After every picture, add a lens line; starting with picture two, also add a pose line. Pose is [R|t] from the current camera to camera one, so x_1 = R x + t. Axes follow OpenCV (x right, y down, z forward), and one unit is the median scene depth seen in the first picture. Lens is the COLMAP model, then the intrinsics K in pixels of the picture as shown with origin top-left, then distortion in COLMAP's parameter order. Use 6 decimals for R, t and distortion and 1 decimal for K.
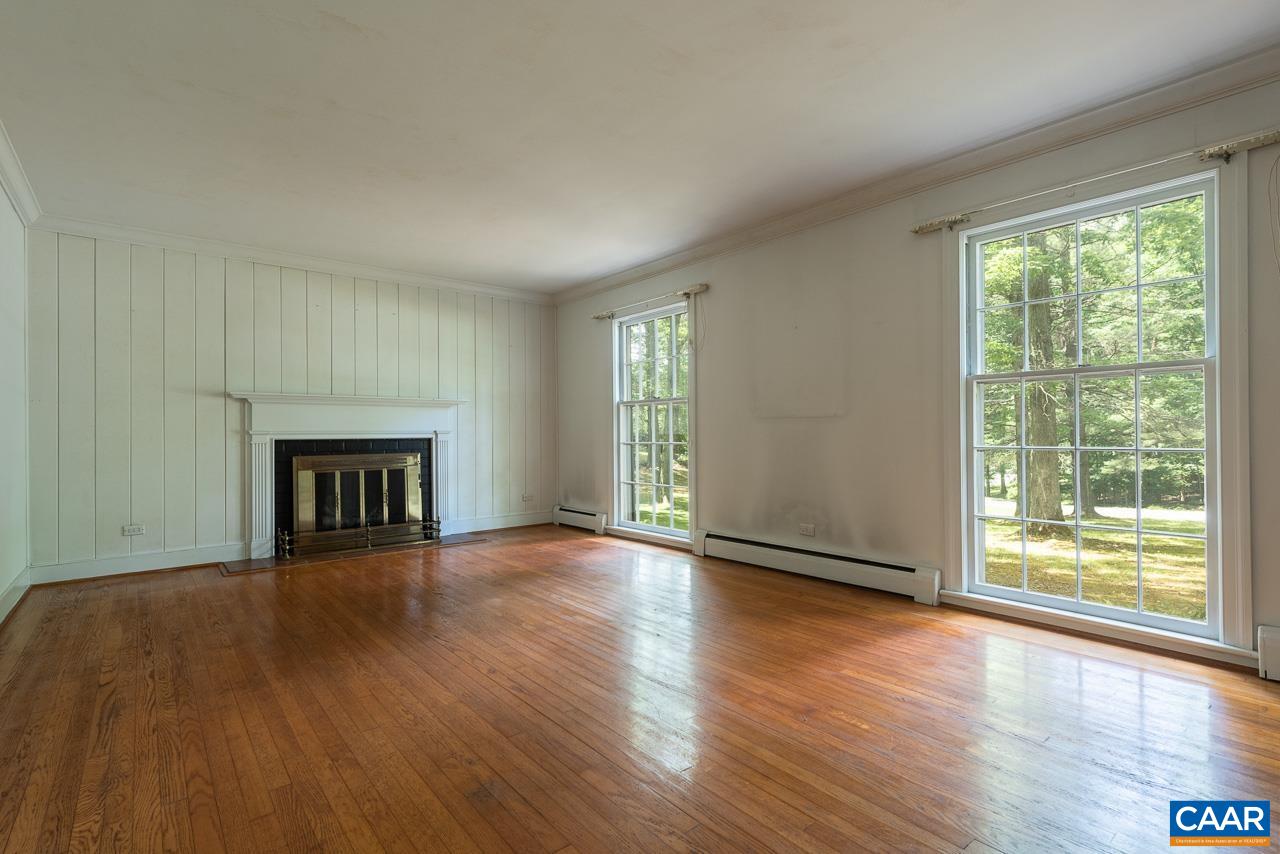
lens RADIAL K [[615.3, 0, 644.5], [0, 615.3, 428.3], [0, 0, 1]] dist [0.021443, -0.004088]
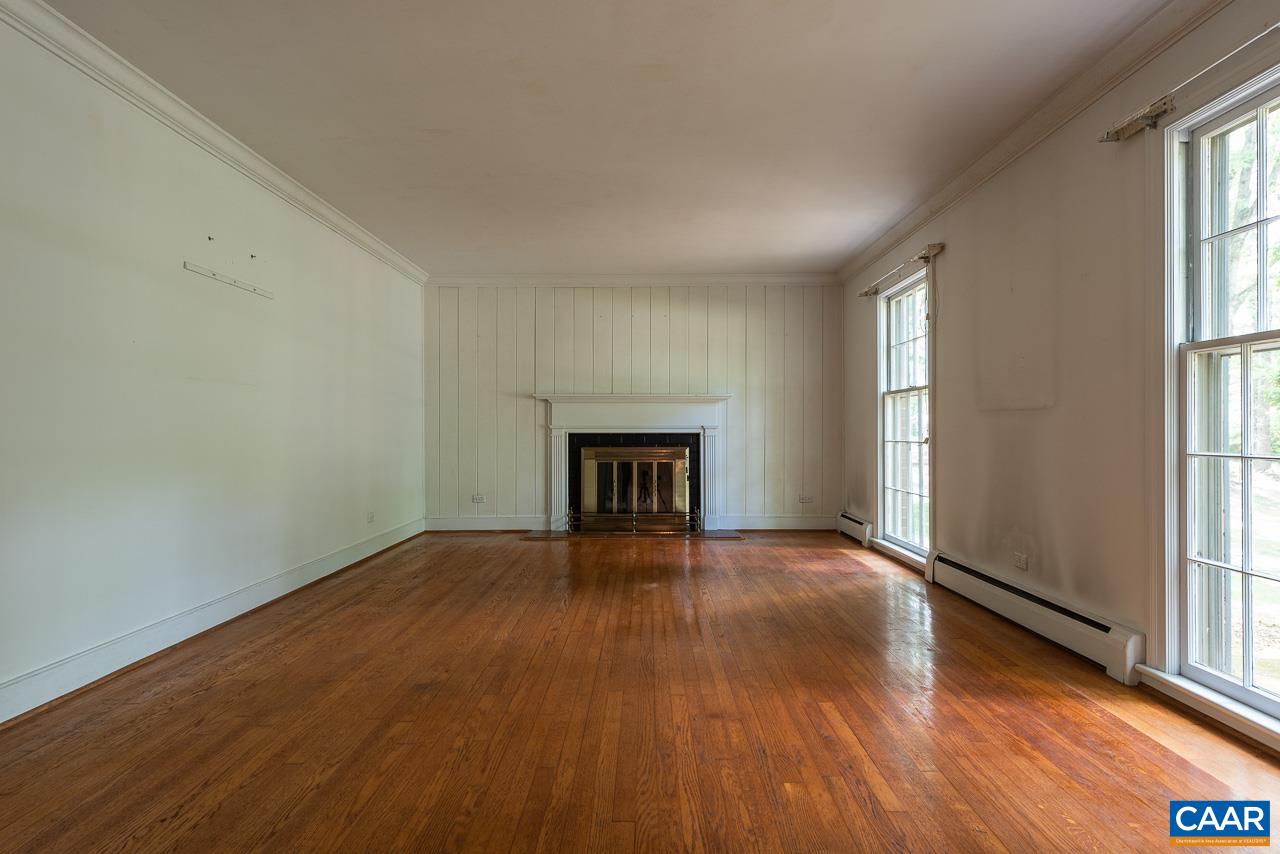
lens RADIAL K [[729.3, 0, 638.3], [0, 729.3, 427.5], [0, 0, 1]] dist [0.027398, 0.000628]
pose [[0.758816, 0.004238, -0.651291, 0.419342], [0.000941, 0.999971, 0.007604, -0.003059], [0.651304, -0.006382, 0.758790, 0.021847]]
